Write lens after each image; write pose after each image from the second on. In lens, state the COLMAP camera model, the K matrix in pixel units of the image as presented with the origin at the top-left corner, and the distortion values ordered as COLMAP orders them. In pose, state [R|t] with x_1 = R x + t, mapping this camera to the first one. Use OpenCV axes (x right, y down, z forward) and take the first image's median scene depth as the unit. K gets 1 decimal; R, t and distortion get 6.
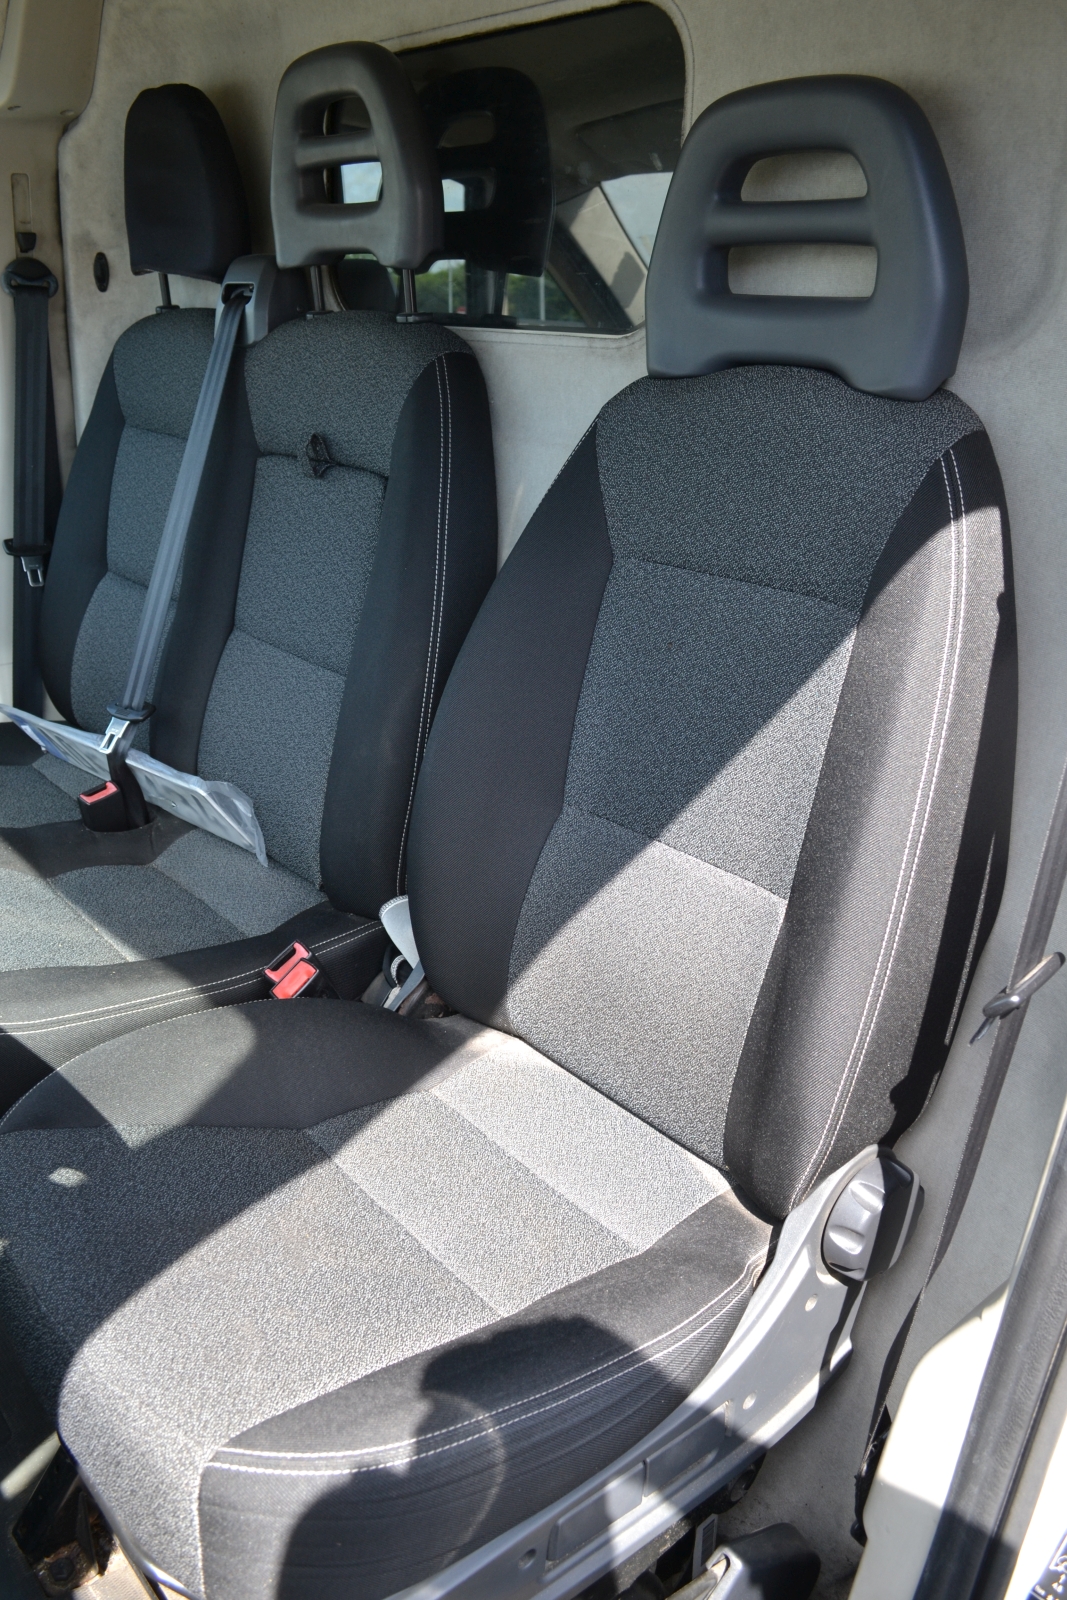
lens RADIAL K [[1282.6, 0, 523.5], [0, 1282.6, 793.0], [0, 0, 1]] dist [-0.091018, 0.022253]
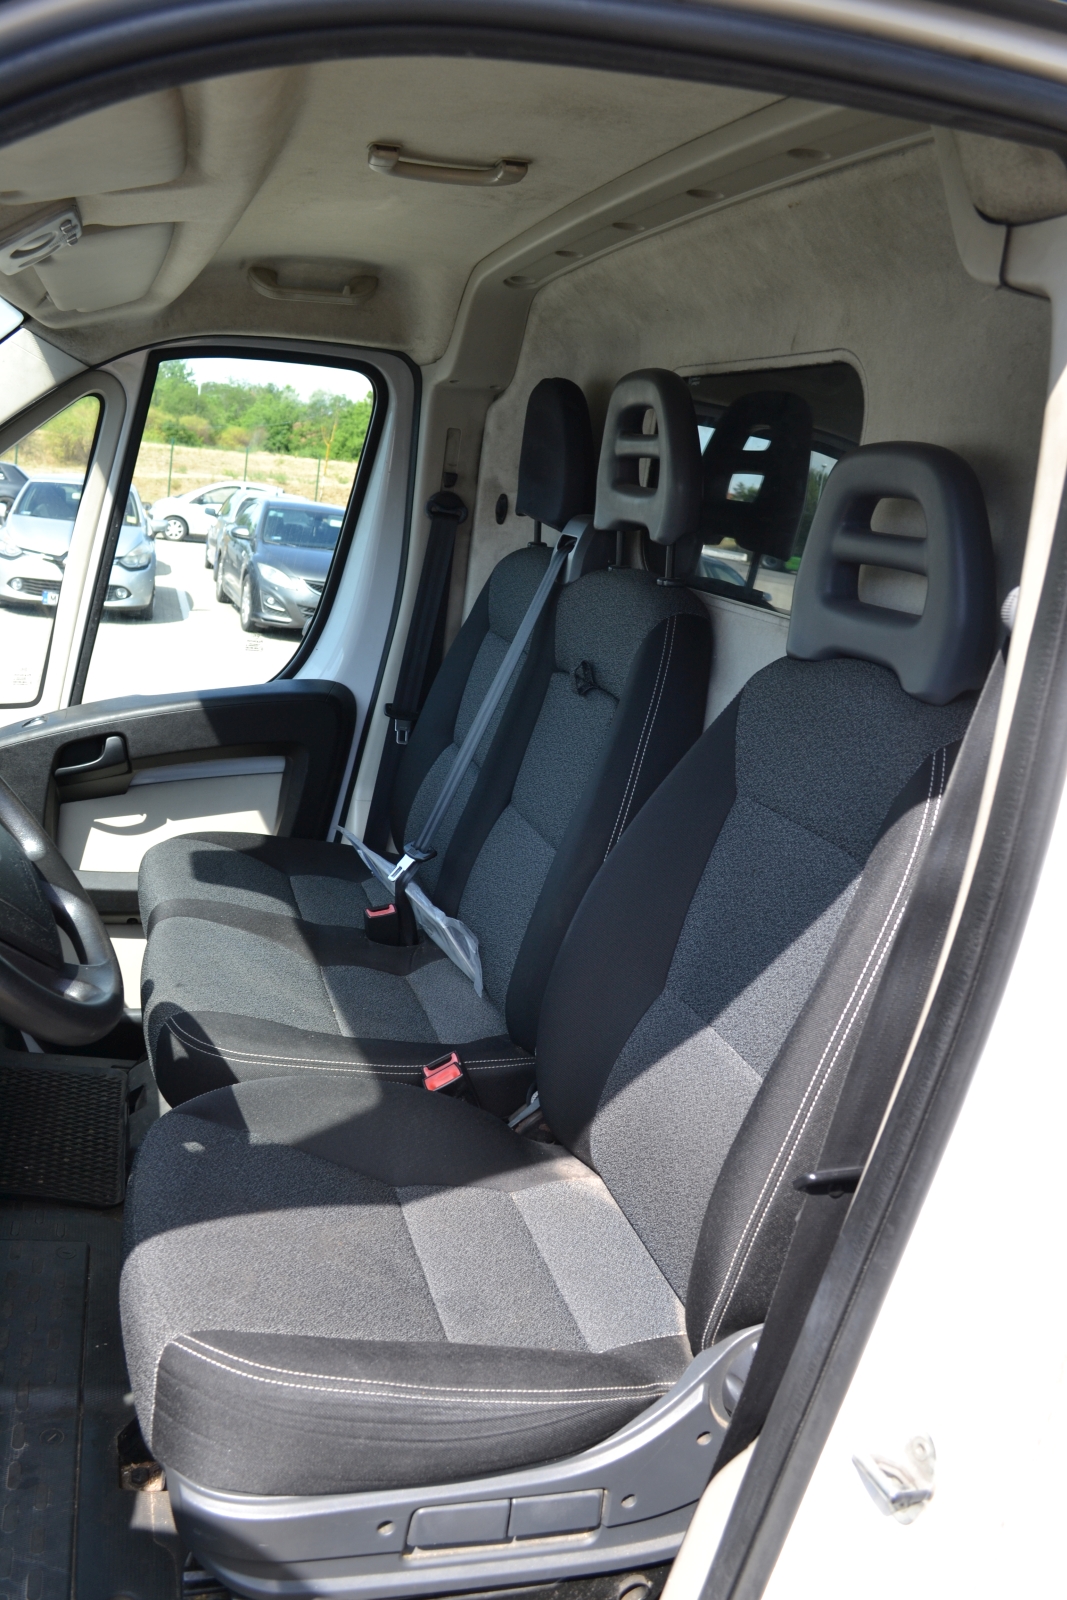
lens RADIAL K [[1282.6, 0, 545.1], [0, 1282.6, 808.9], [0, 0, 1]] dist [-0.091018, 0.022253]
pose [[0.919266, 0.182462, -0.348795, 0.262438], [-0.233908, 0.965878, -0.111203, 0.006041], [0.316604, 0.183811, 0.930578, -0.152535]]
